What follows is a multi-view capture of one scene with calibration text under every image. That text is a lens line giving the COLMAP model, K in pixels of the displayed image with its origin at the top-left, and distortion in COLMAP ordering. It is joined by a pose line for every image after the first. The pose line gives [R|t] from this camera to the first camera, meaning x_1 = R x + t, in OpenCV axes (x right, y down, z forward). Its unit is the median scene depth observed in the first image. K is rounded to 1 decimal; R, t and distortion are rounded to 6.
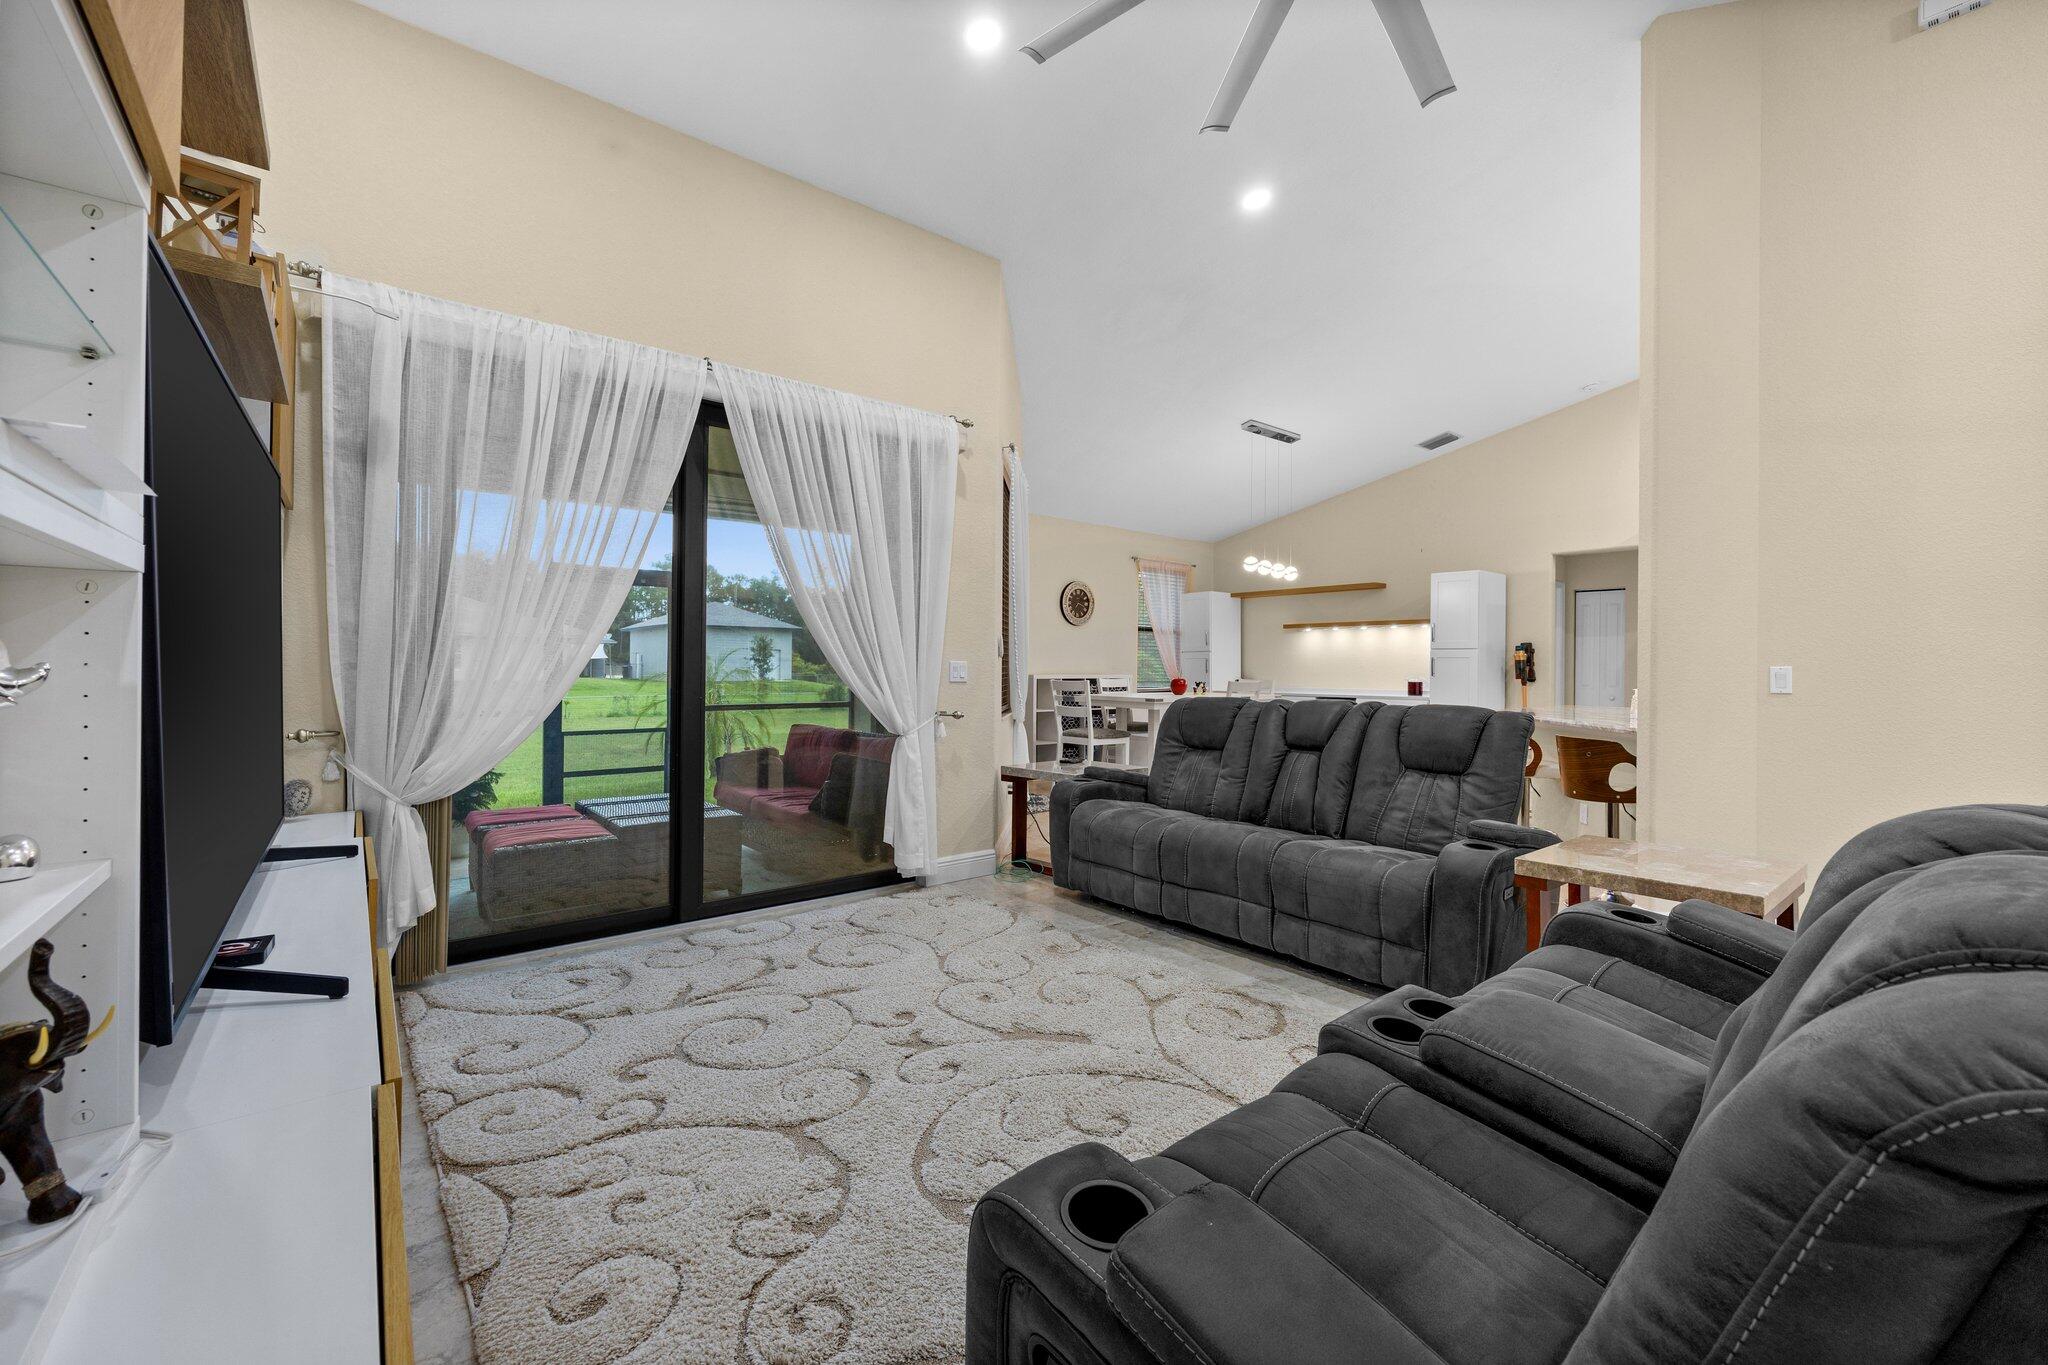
lens RADIAL K [[820.4, 0, 1026.8], [0, 820.4, 669.9], [0, 0, 1]] dist [-0.000262, 0.000123]
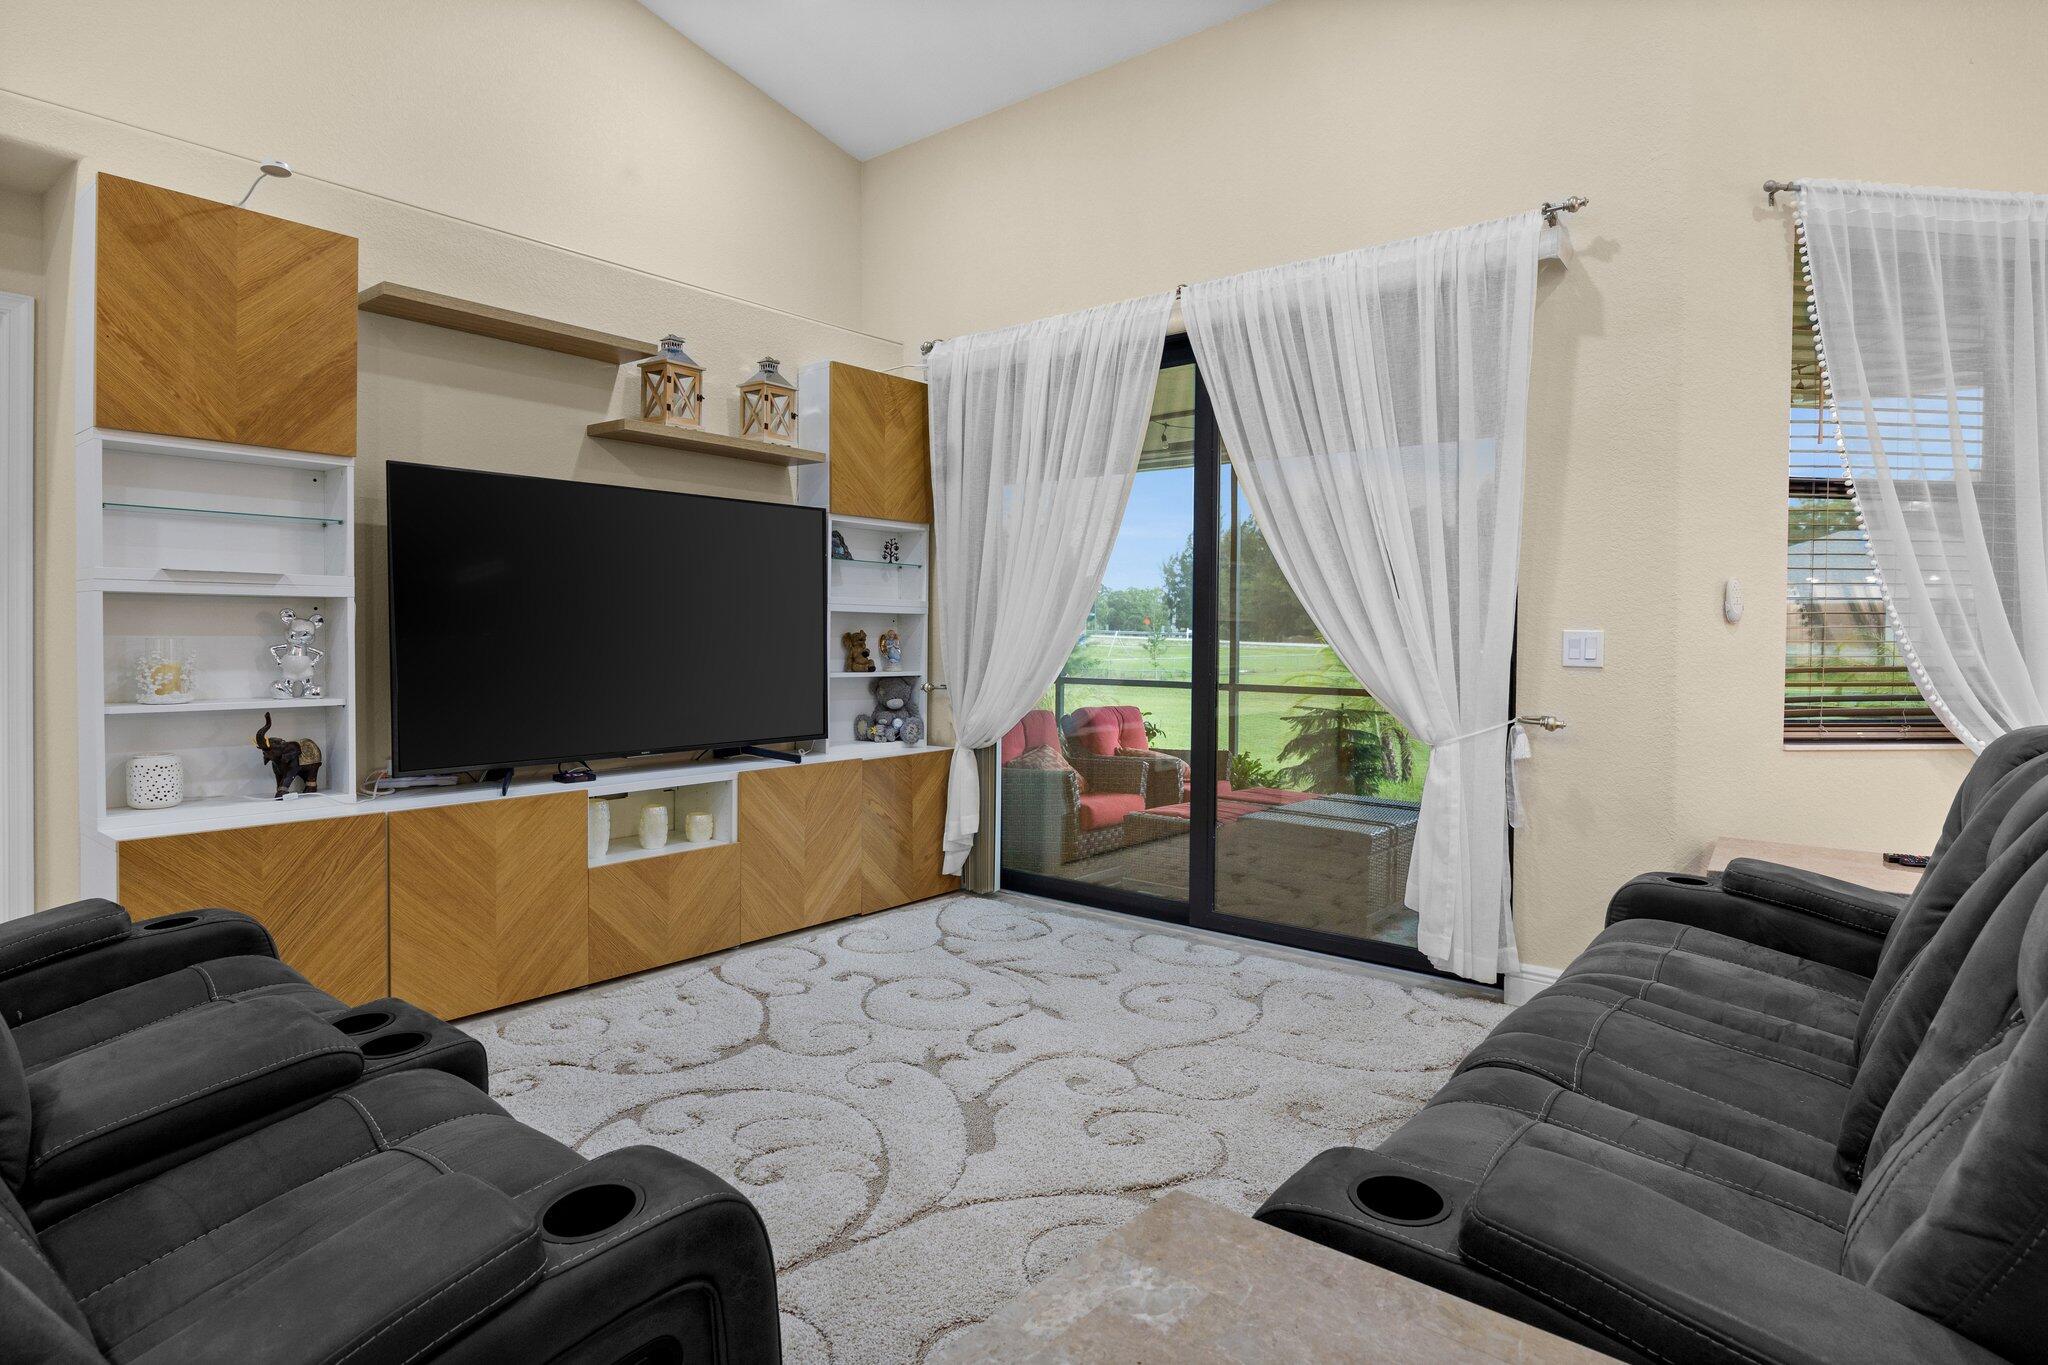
lens RADIAL K [[1110.1, 0, 1024.5], [0, 1110.1, 654.9], [0, 0, 1]] dist [0.000767, 0.000084]
pose [[0.199822, 0.013937, -0.979733, 0.878178], [-0.009731, 0.999878, 0.012238, 0.001116], [0.979784, 0.007089, 0.199933, 0.710744]]
